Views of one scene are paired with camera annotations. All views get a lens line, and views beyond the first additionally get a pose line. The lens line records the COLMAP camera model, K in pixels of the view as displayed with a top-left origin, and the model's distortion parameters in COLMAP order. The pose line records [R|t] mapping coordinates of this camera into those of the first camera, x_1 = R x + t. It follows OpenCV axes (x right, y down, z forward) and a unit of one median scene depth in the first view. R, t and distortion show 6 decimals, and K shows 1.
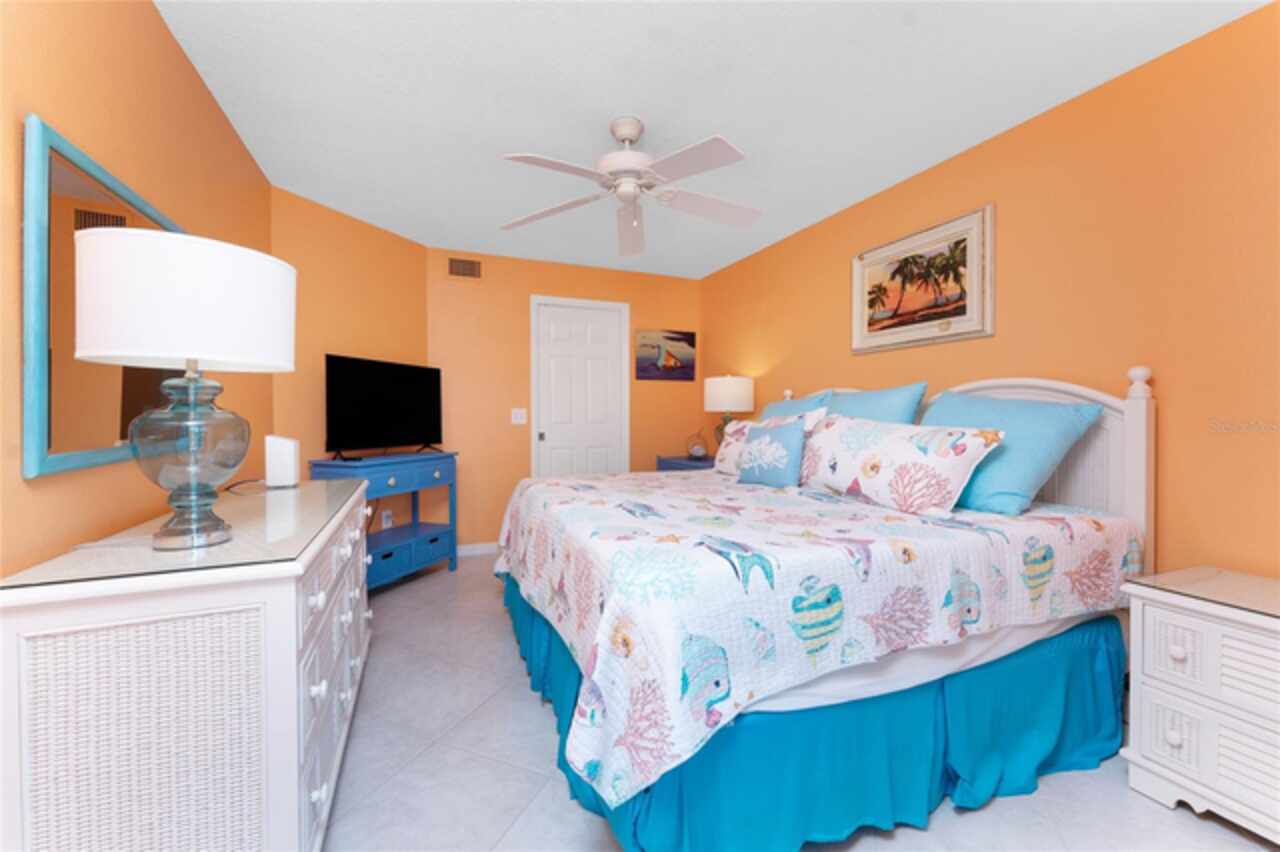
lens RADIAL K [[515.1, 0, 640.7], [0, 515.1, 420.6], [0, 0, 1]] dist [-0.001152, 0.000068]
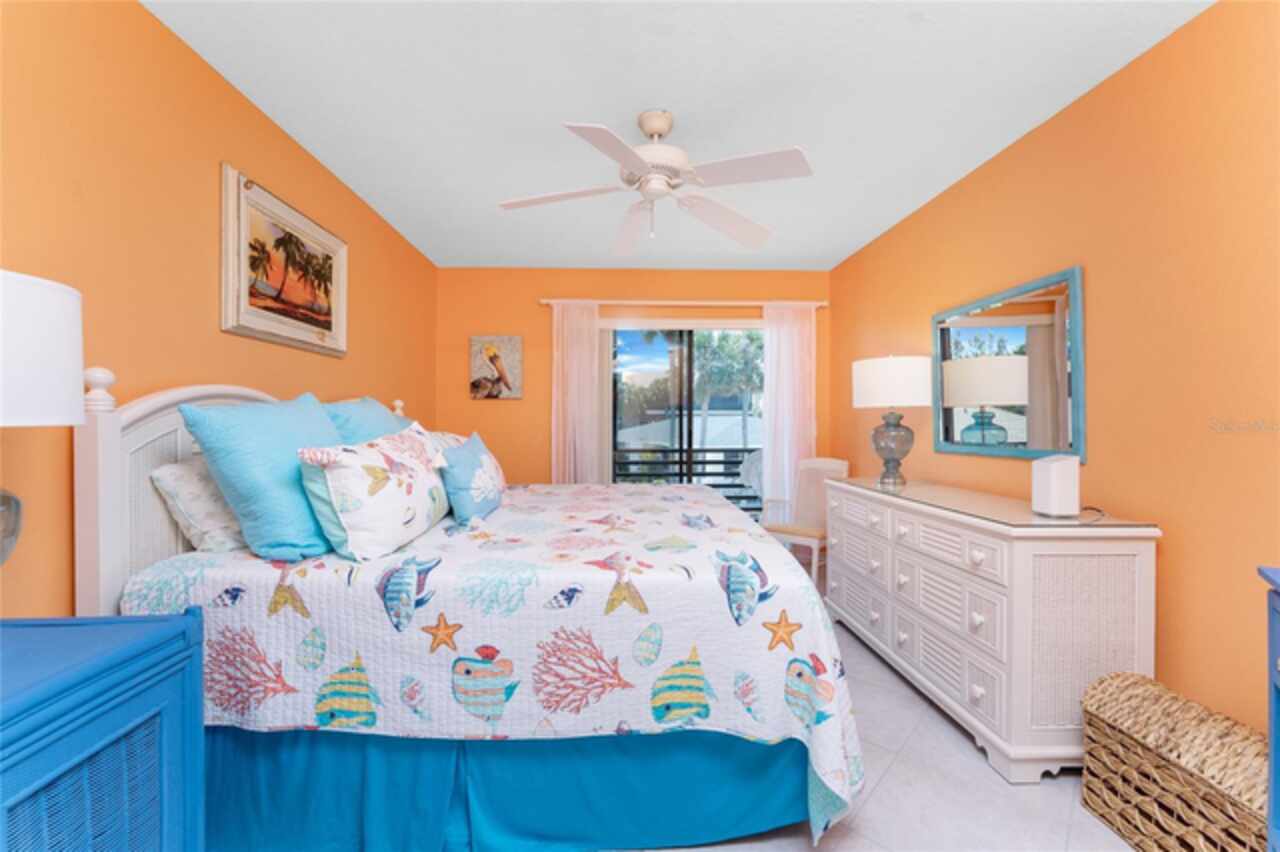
lens RADIAL K [[515.1, 0, 640.7], [0, 515.1, 420.6], [0, 0, 1]] dist [-0.001152, 0.000068]
pose [[-0.934835, 0.002352, 0.355073, -0.276032], [0.004565, 0.999975, 0.005394, -0.029396], [-0.355052, 0.006663, -0.934823, 1.578525]]
